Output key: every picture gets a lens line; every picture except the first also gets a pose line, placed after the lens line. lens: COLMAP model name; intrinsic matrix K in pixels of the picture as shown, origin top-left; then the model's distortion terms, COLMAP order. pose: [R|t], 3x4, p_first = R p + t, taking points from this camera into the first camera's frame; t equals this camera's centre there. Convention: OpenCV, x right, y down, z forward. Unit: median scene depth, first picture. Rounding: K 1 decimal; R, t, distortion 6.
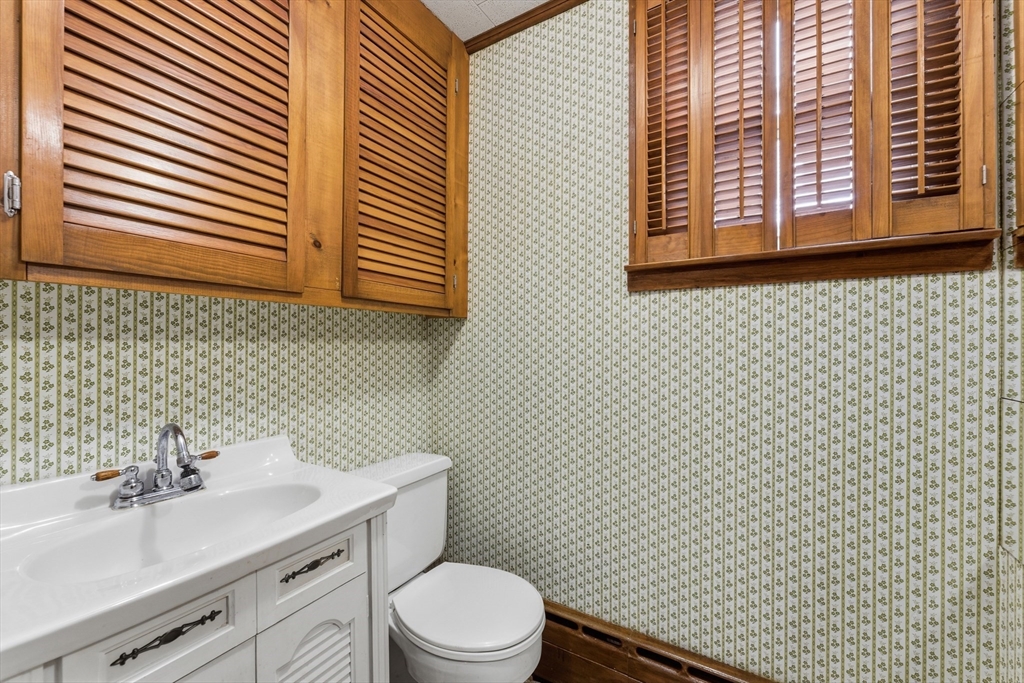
lens RADIAL K [[418.7, 0, 513.8], [0, 418.7, 337.2], [0, 0, 1]] dist [0.001537, -0.000021]
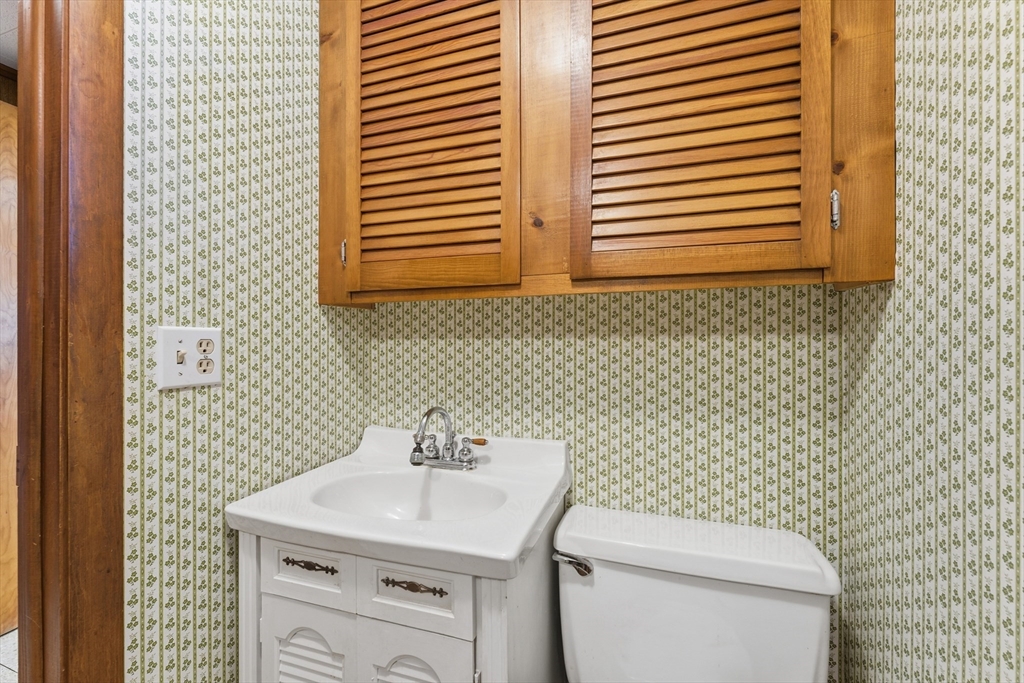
lens RADIAL K [[418.7, 0, 513.8], [0, 418.7, 337.2], [0, 0, 1]] dist [0.001537, -0.000021]
pose [[0.223160, -0.020059, -0.974576, 0.344377], [0.015295, 0.999737, -0.017074, 0.024111], [0.974662, -0.011096, 0.223408, 0.775406]]
